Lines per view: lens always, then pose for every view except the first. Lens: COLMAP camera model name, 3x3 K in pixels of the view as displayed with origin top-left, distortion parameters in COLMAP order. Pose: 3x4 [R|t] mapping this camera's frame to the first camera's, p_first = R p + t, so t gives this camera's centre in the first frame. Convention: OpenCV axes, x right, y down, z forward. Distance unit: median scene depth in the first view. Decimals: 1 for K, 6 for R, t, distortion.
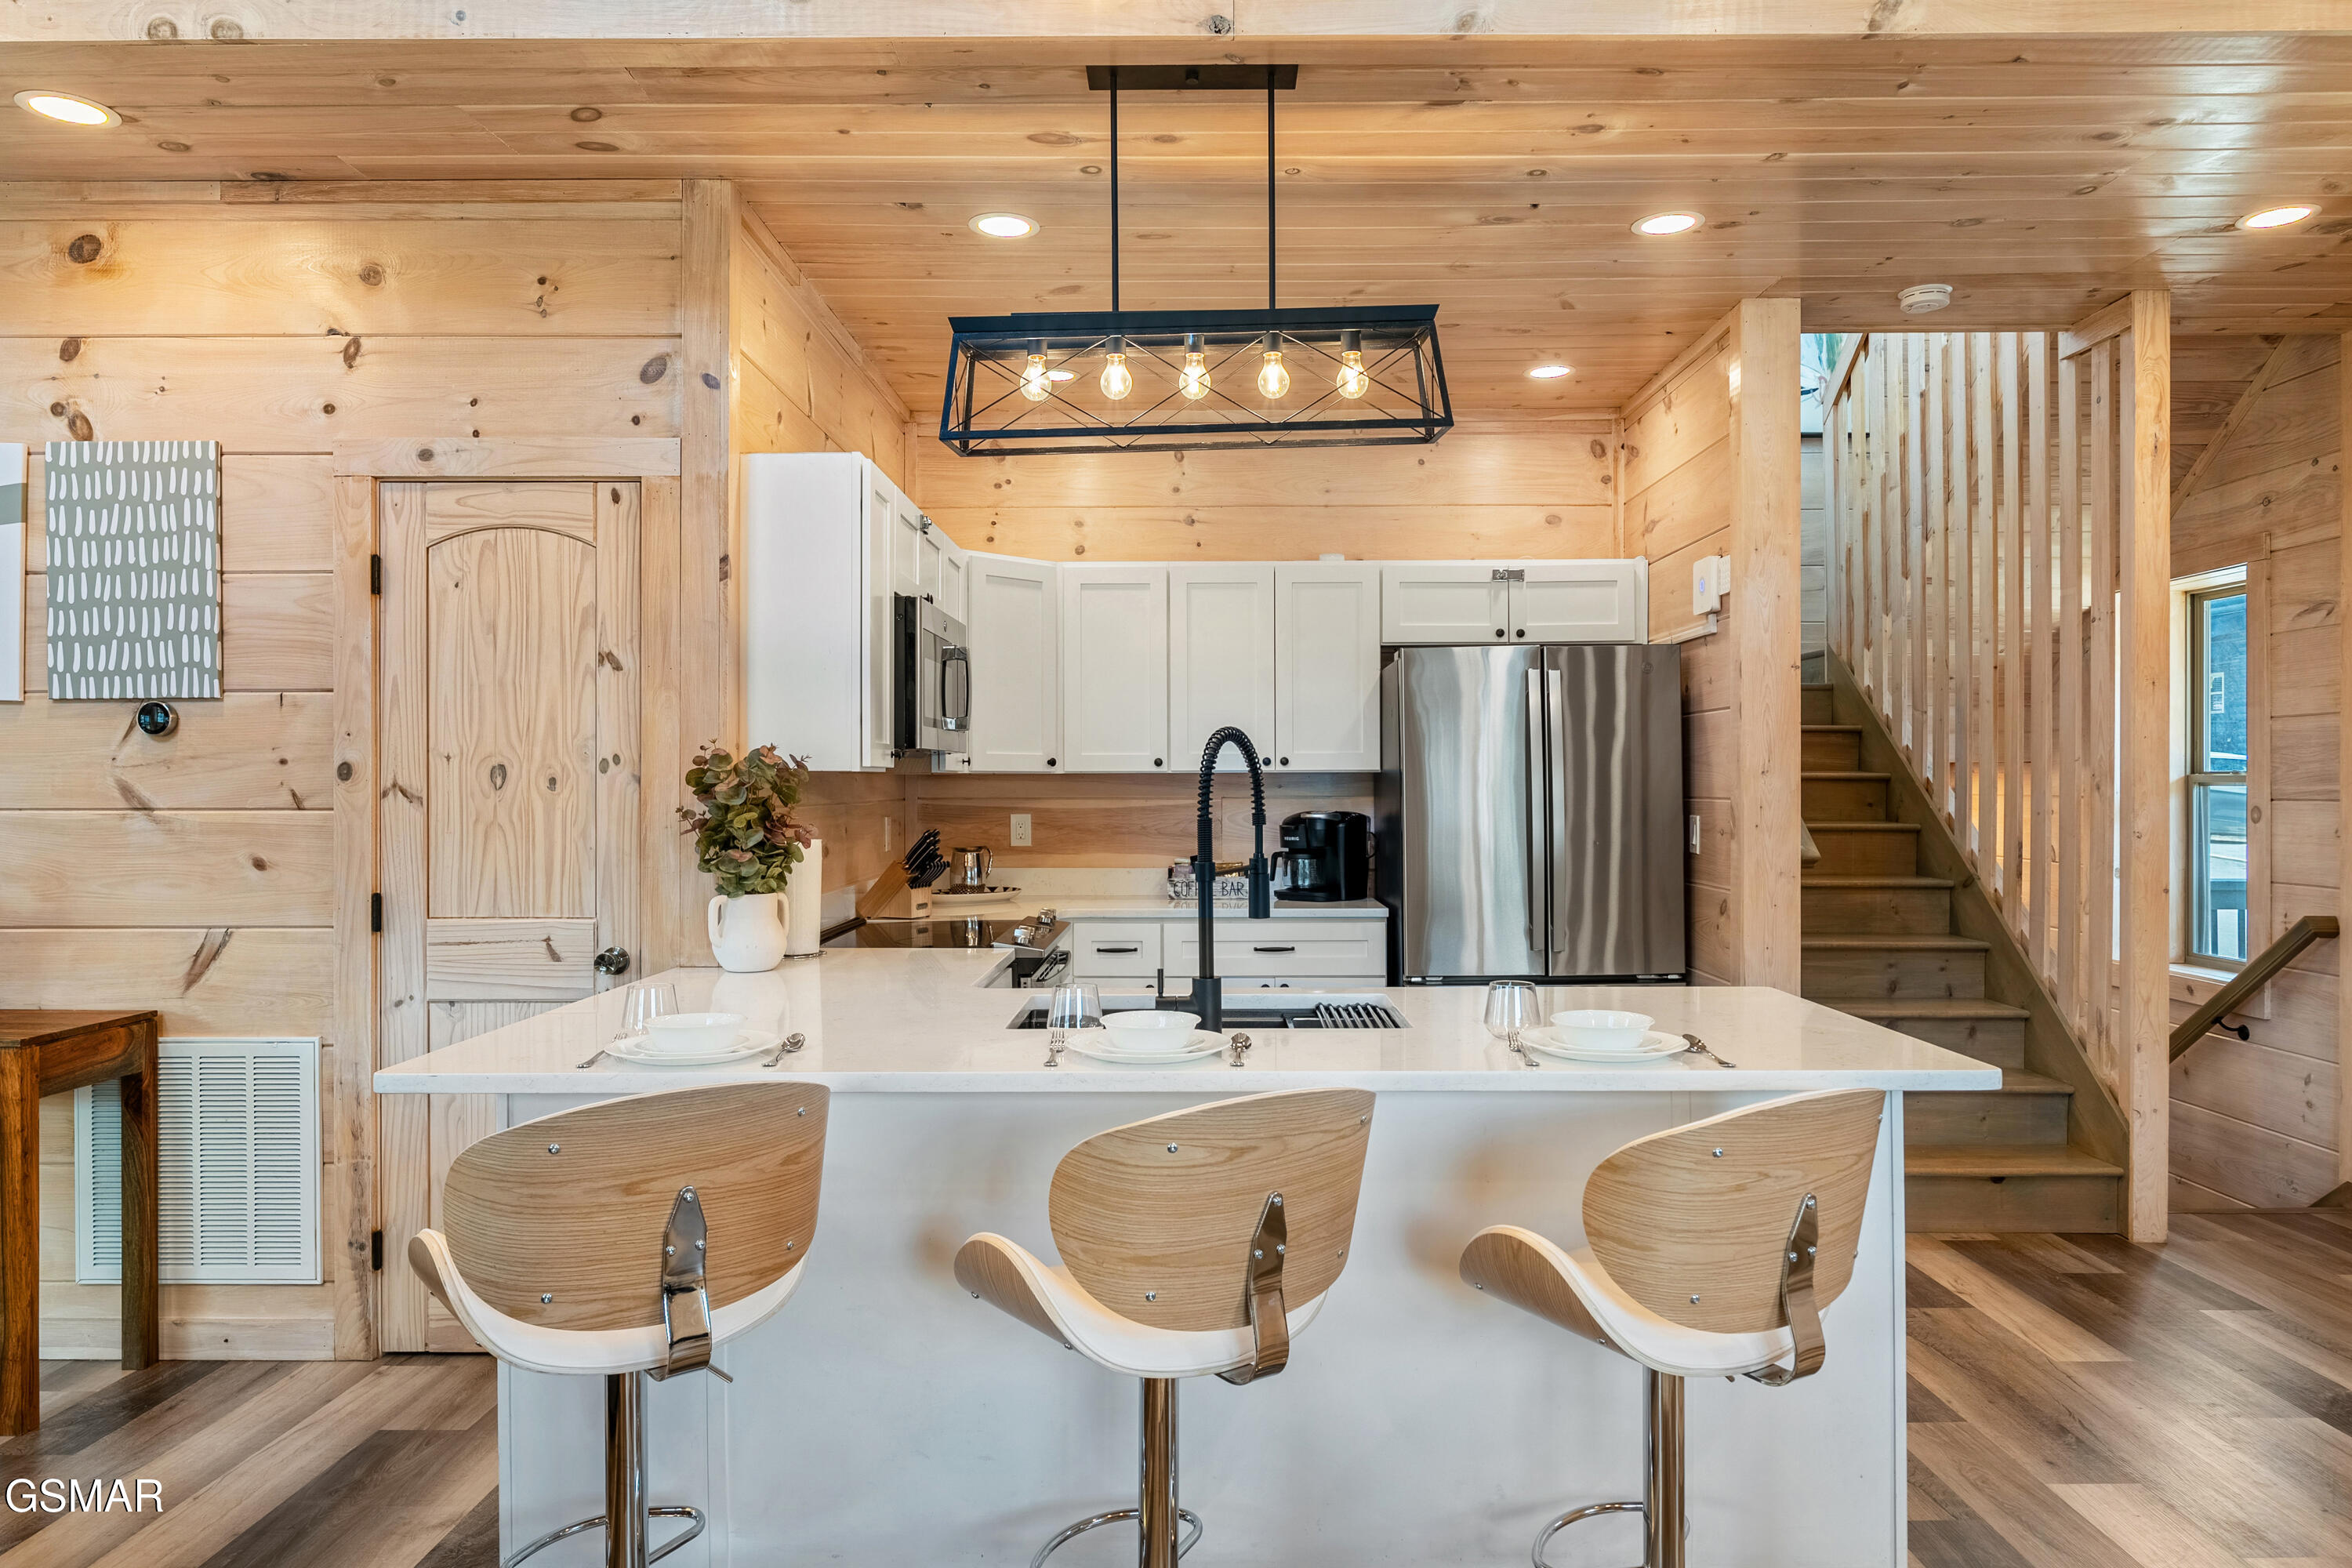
lens RADIAL K [[1500.2, 0, 1195.0], [0, 1500.2, 787.9], [0, 0, 1]] dist [-0.000493, -0.001052]
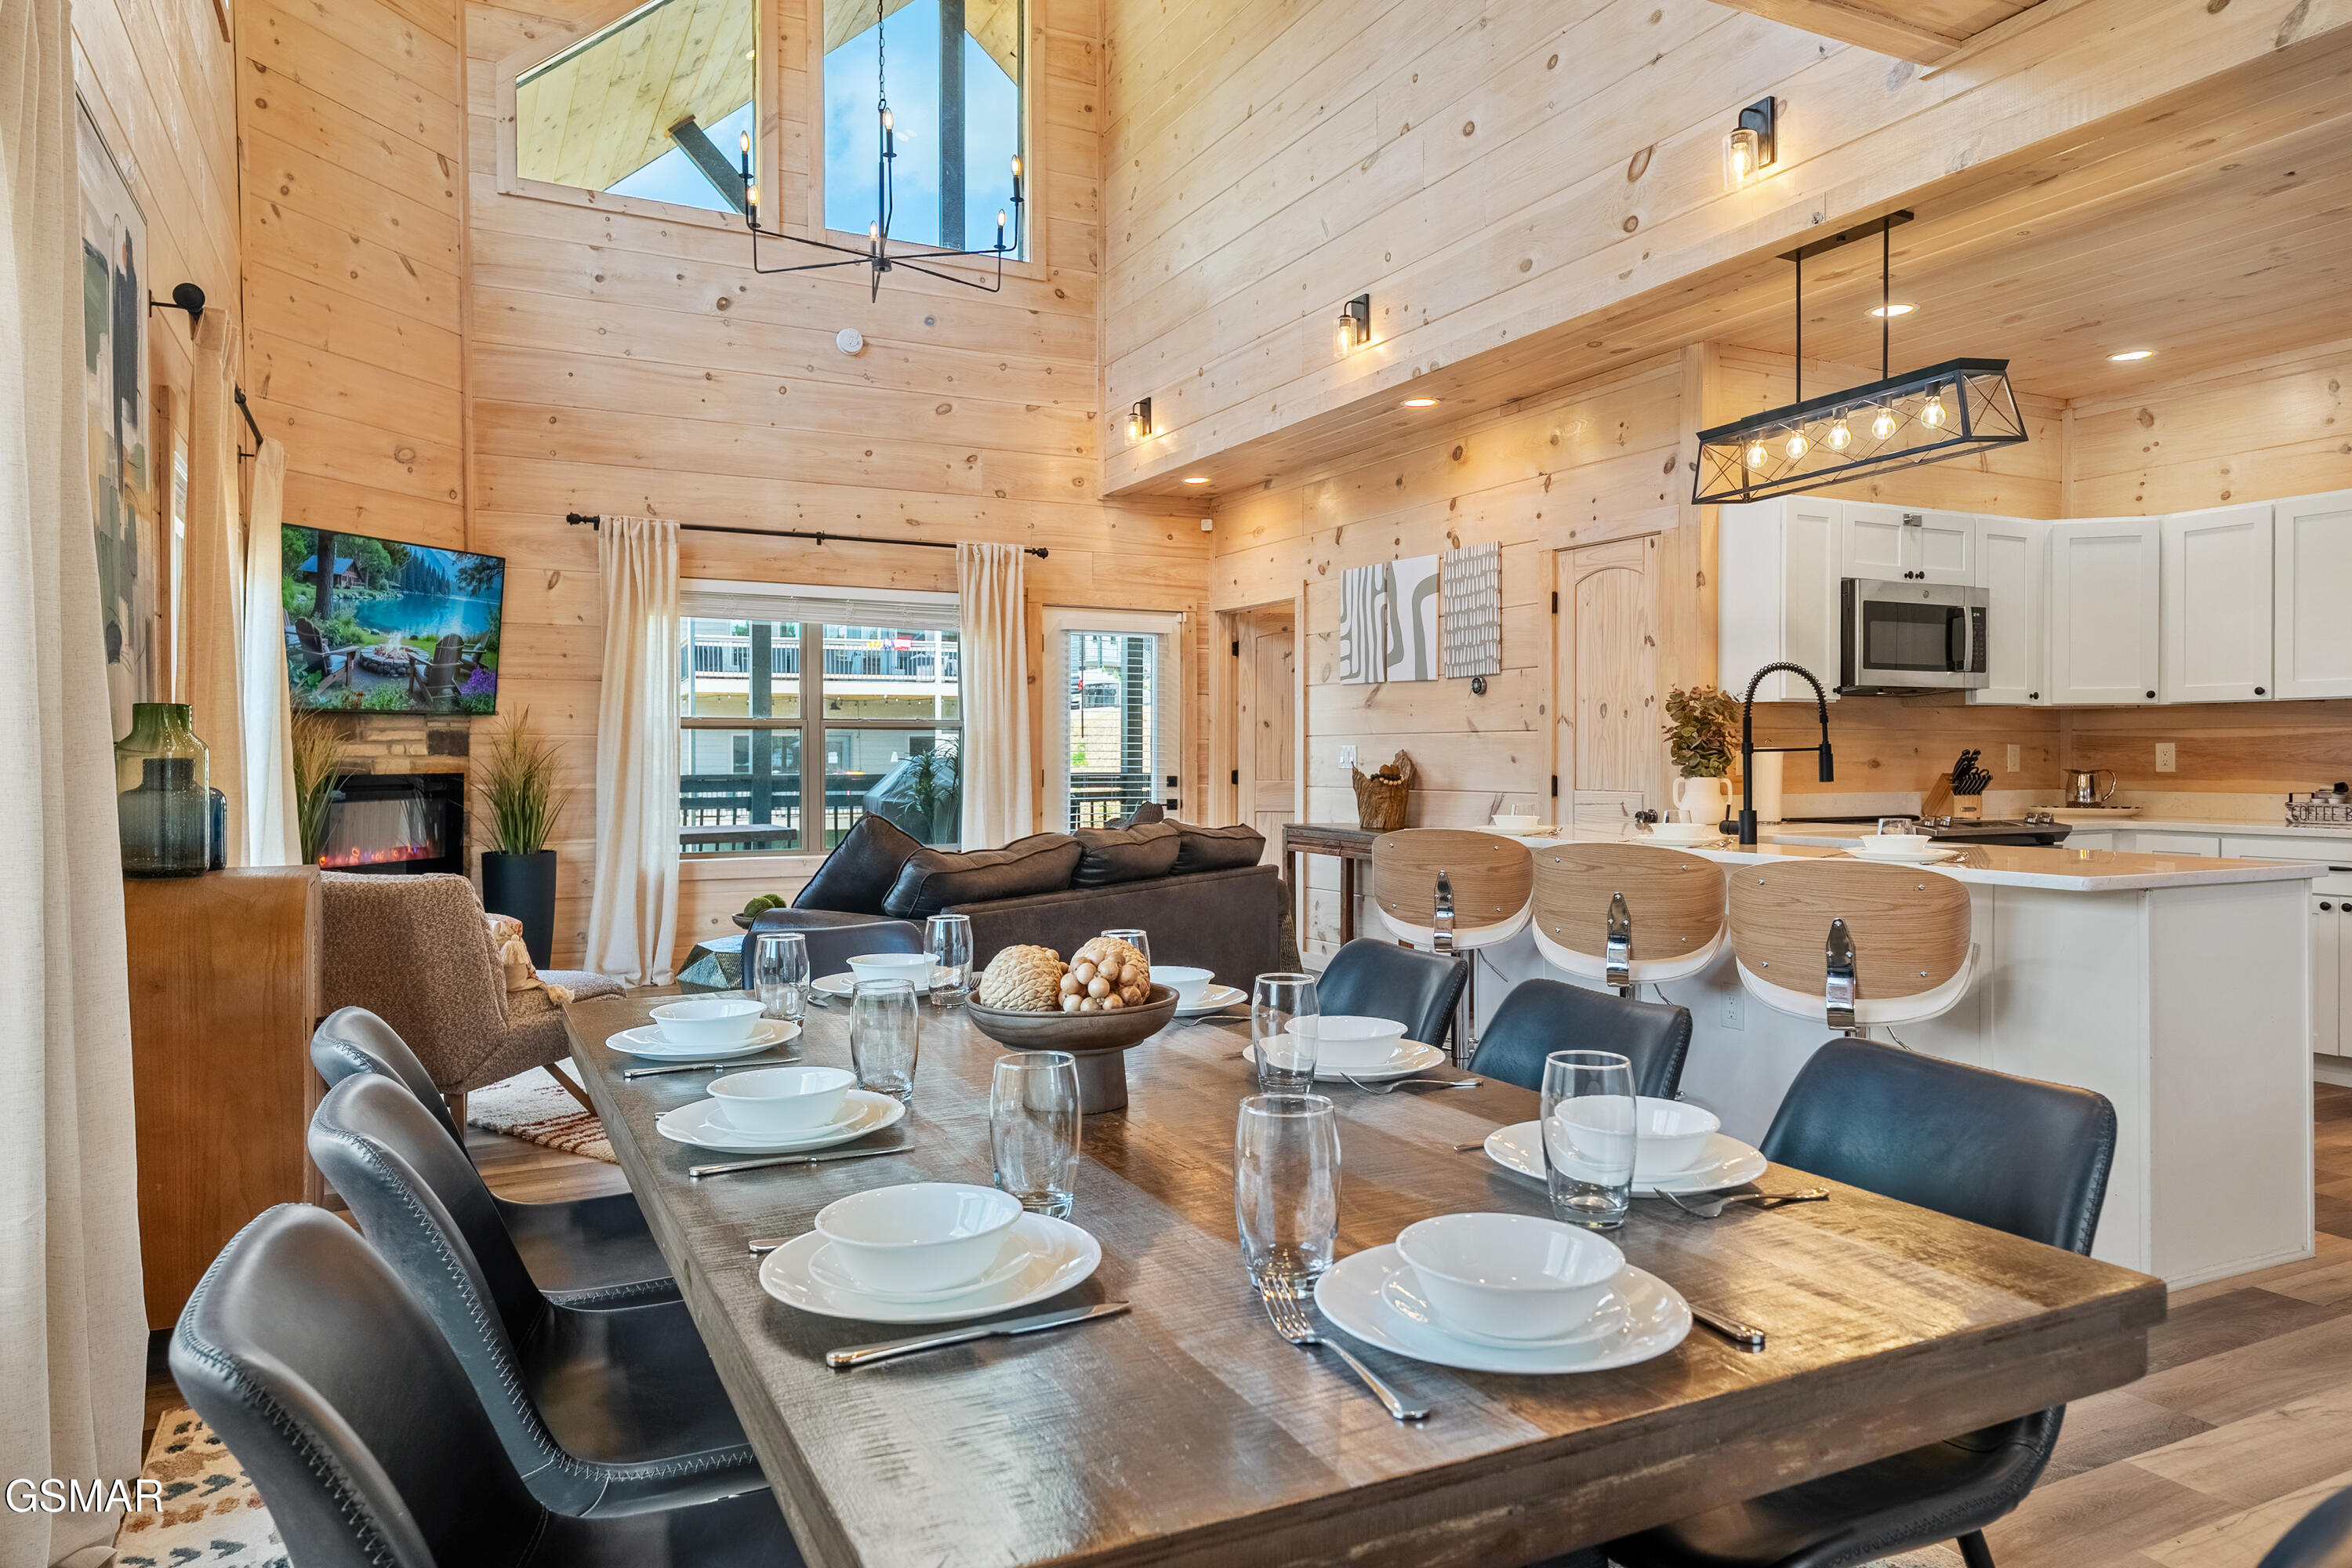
lens RADIAL K [[1501.0, 0, 1176.2], [0, 1501.0, 764.8], [0, 0, 1]] dist [0.011065, 0.003141]
pose [[0.457534, 0.006355, -0.889169, 0.881038], [-0.002898, 0.999980, 0.005655, 0.047898], [0.889187, -0.000011, 0.457543, -0.258098]]
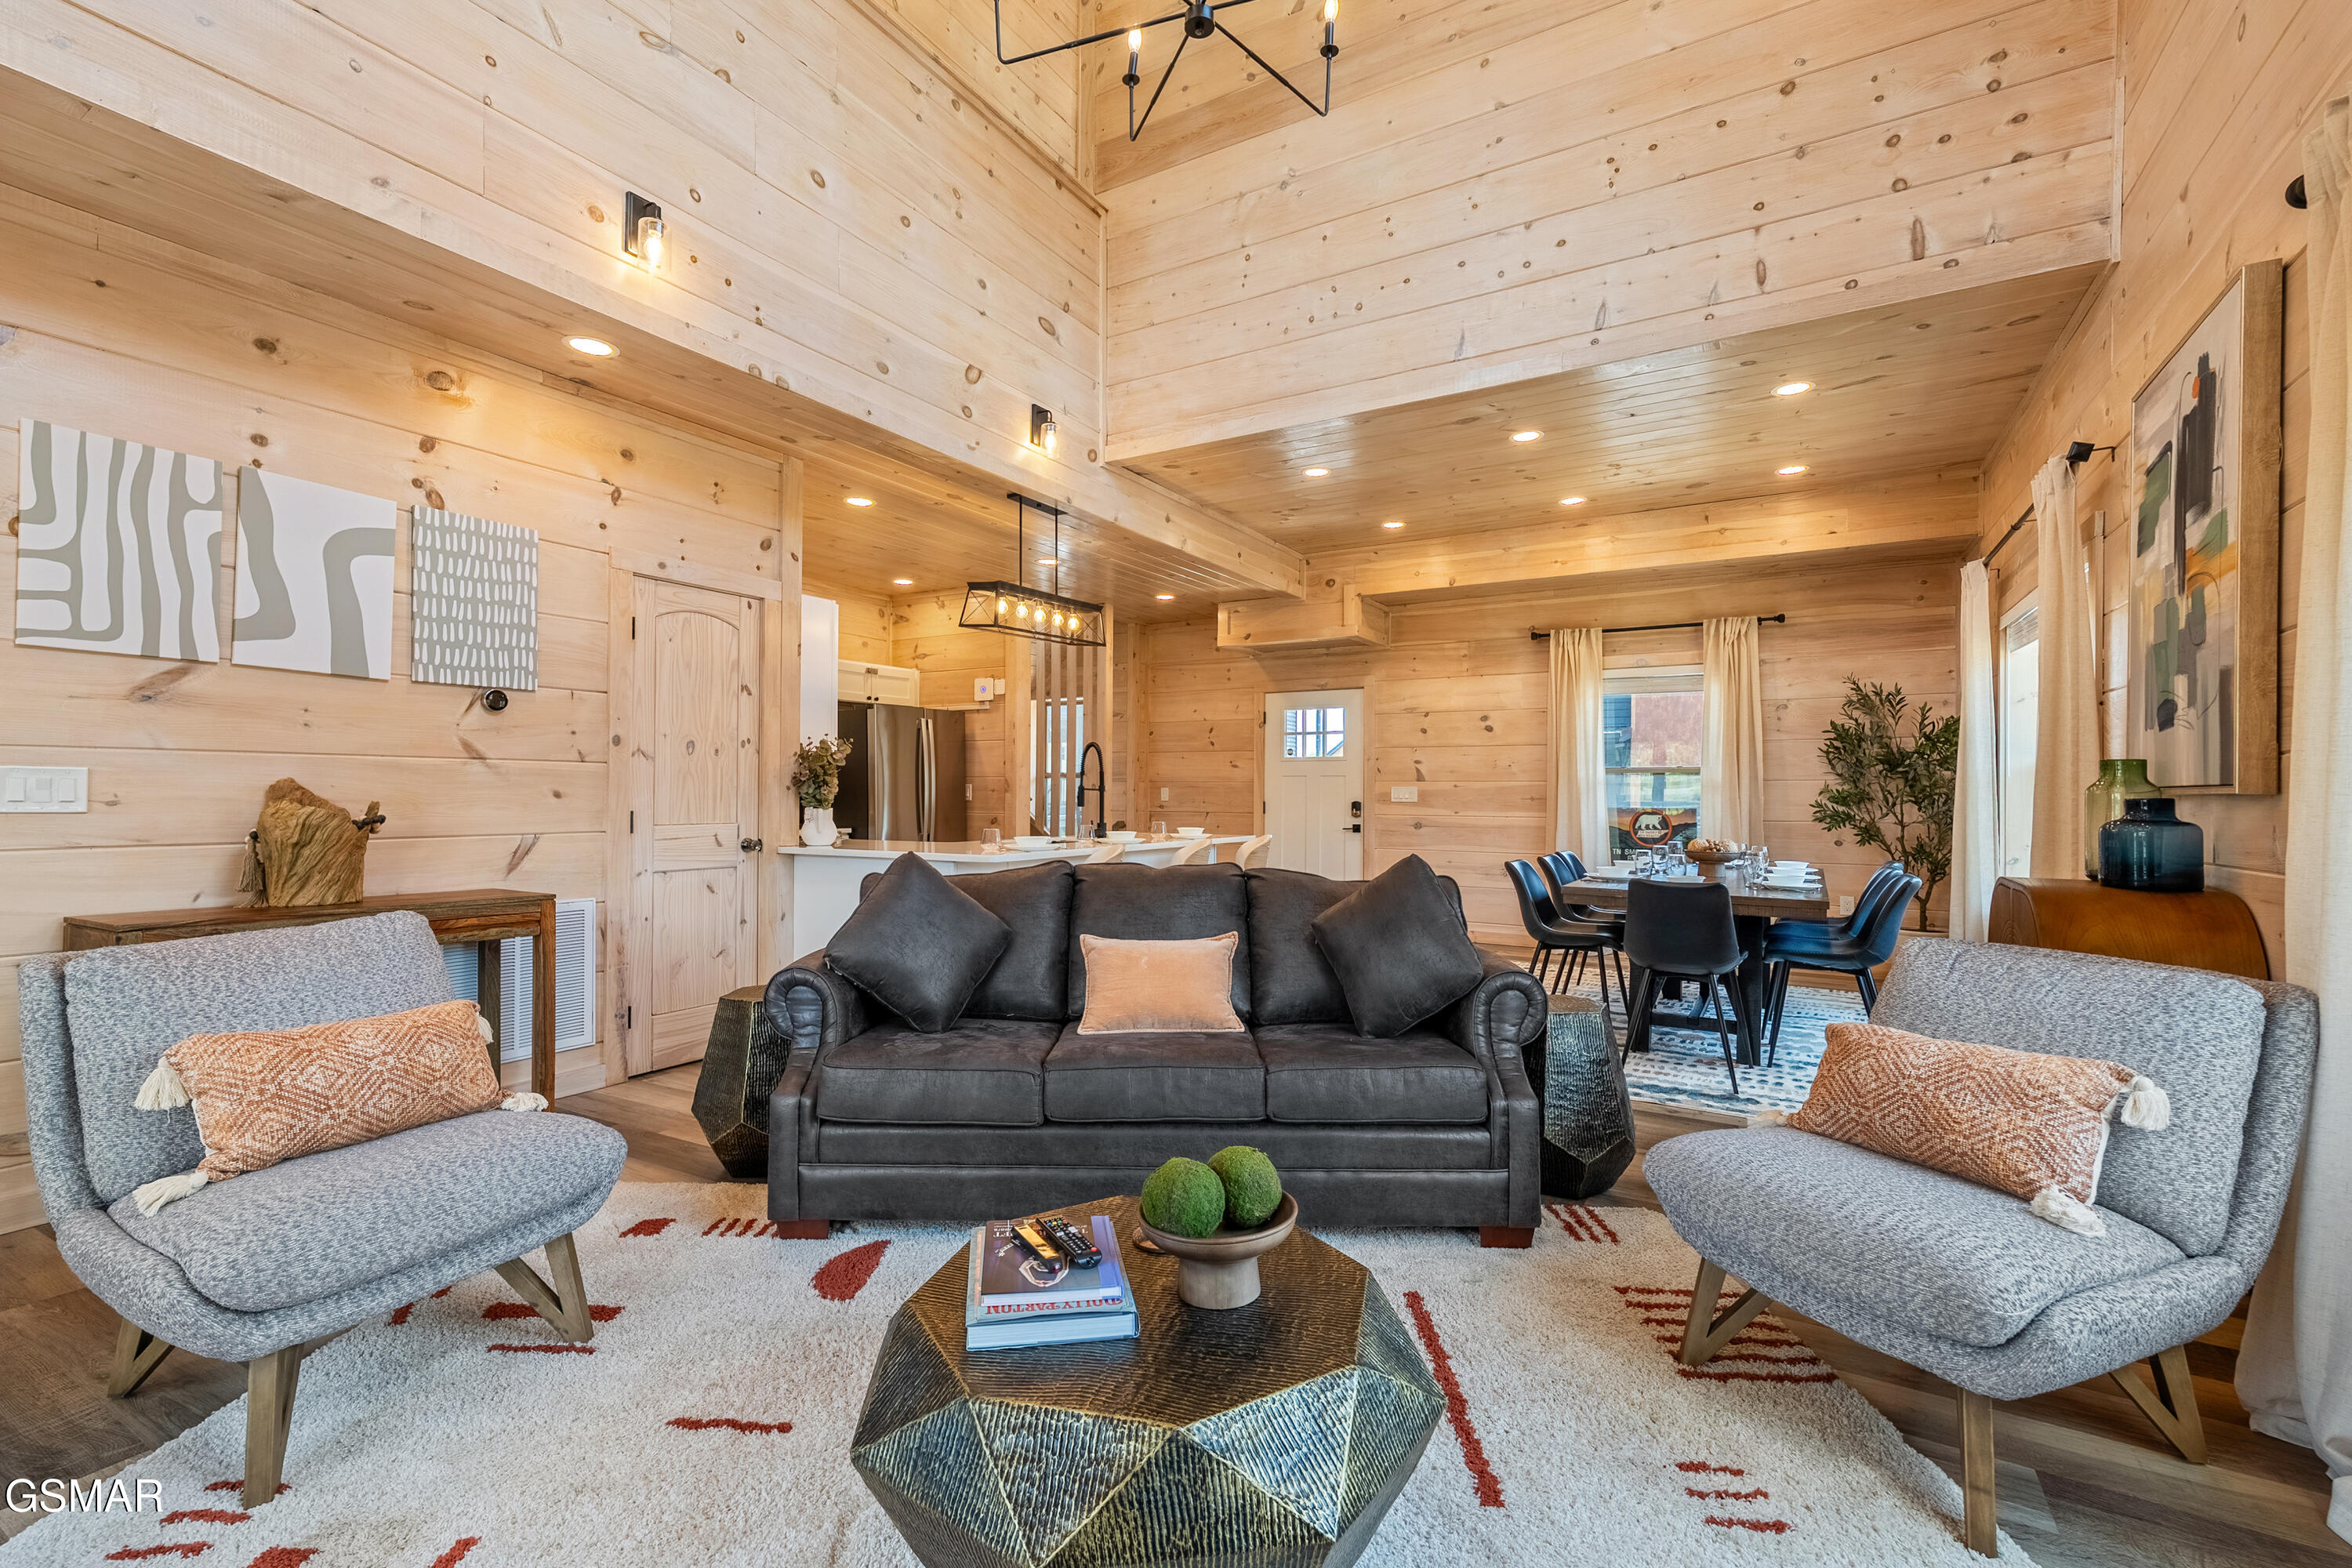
lens RADIAL K [[1027.1, 0, 1175.8], [0, 1027.1, 789.5], [0, 0, 1]] dist [-0.005084, 0.000124]
pose [[0.503248, 0.007881, 0.864106, -1.249322], [-0.002609, 0.999968, -0.007600, 0.052068], [-0.864138, 0.001570, 0.503253, -0.141784]]
